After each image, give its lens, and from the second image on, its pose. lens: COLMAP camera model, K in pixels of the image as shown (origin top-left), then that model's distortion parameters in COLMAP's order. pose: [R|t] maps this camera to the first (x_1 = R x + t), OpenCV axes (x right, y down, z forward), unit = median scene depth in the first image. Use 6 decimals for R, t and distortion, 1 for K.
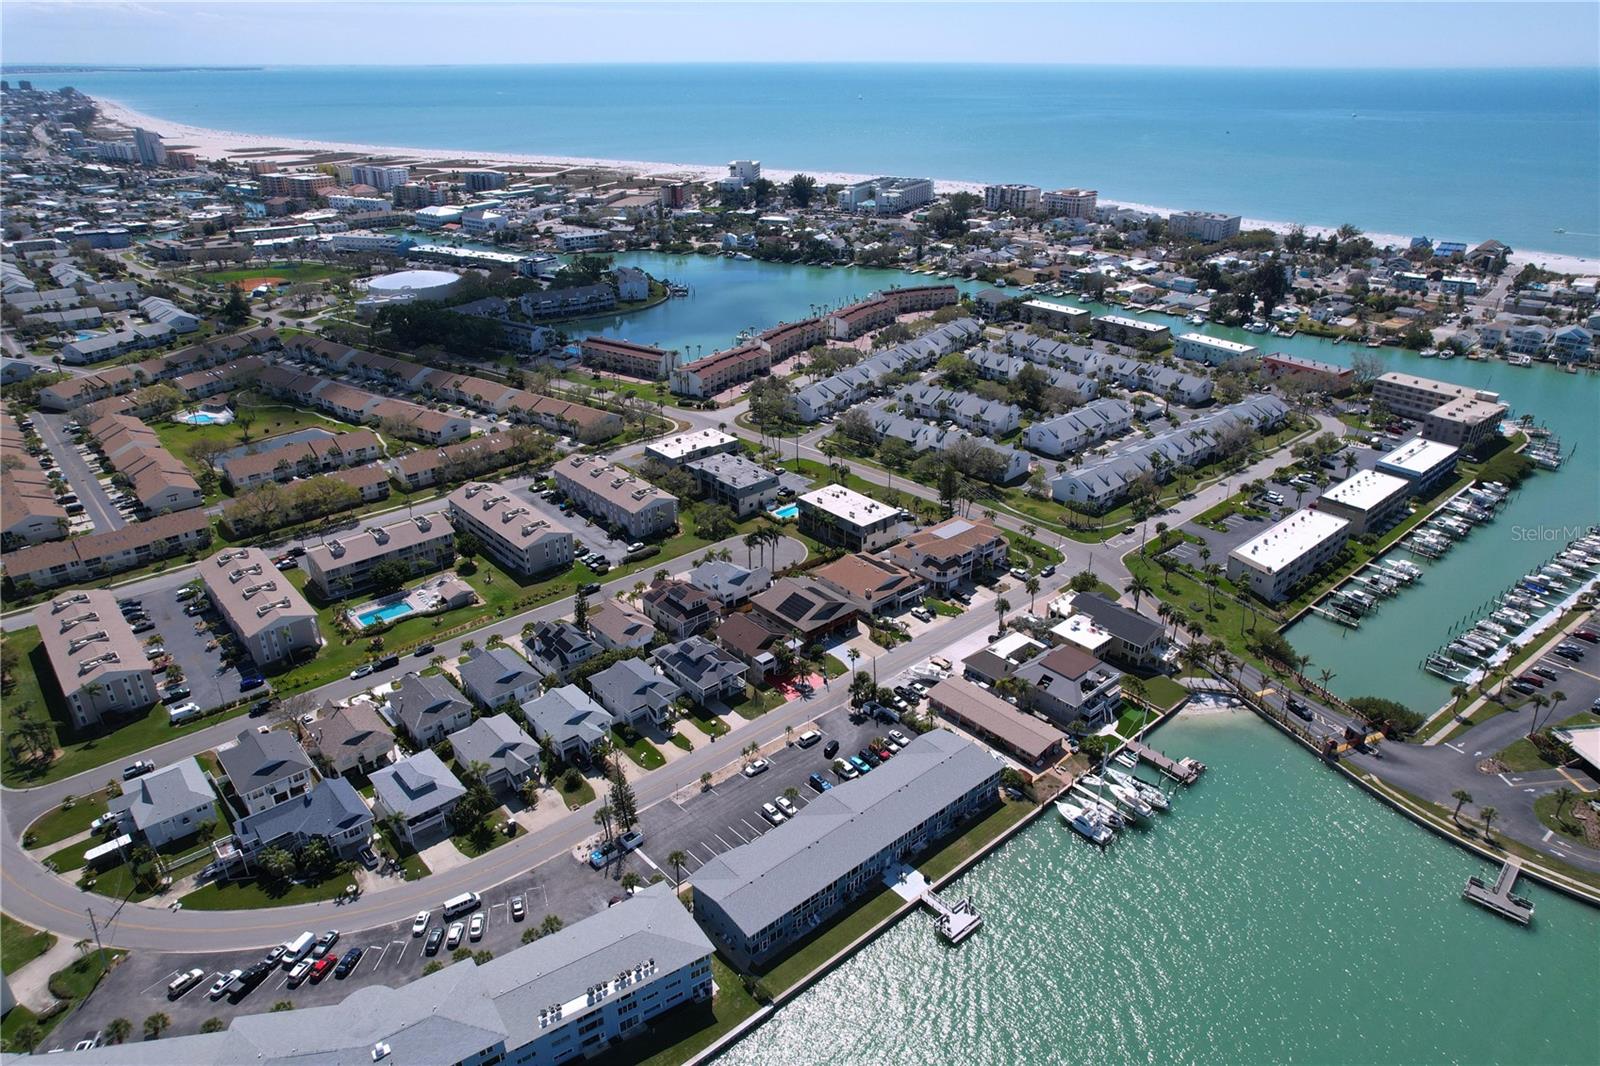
lens RADIAL K [[1018.7, 0, 807.1], [0, 1018.7, 536.4], [0, 0, 1]] dist [-0.081197, 0.071877]
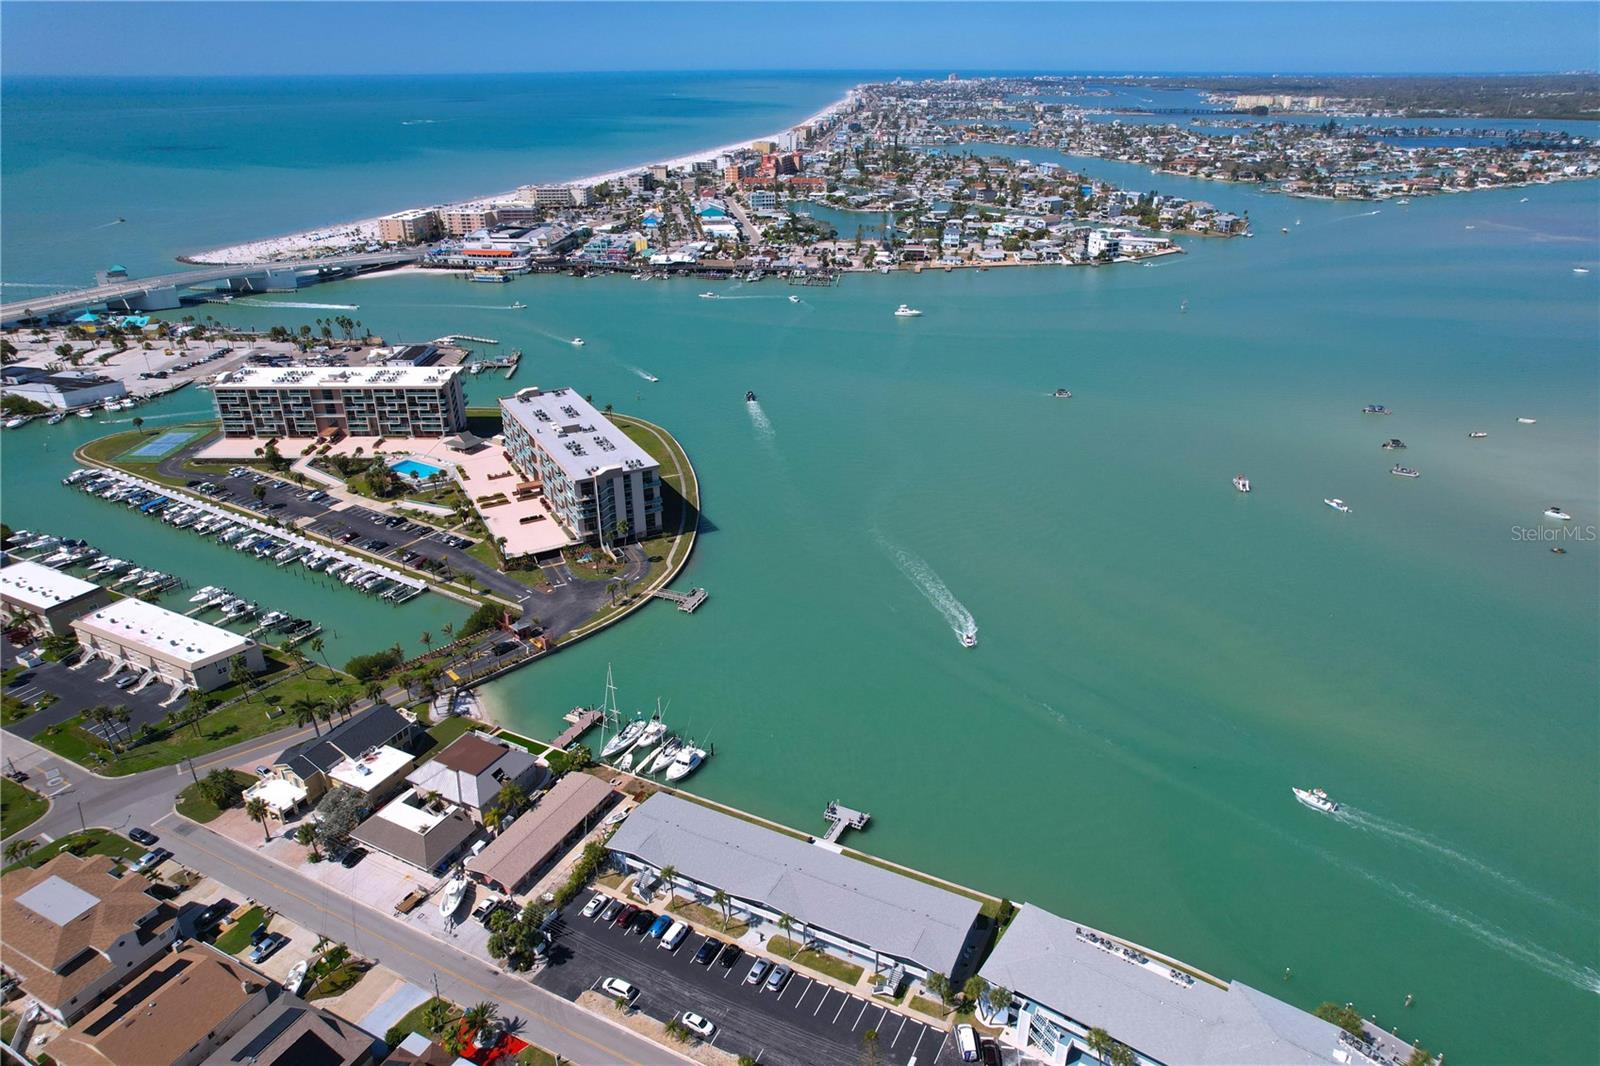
lens RADIAL K [[1018.7, 0, 807.1], [0, 1018.7, 536.4], [0, 0, 1]] dist [-0.081197, 0.071877]
pose [[-0.366971, -0.395706, 0.841872, -0.491046], [0.401905, 0.748742, 0.527122, -0.348604], [-0.838931, 0.531791, -0.115731, 0.726774]]
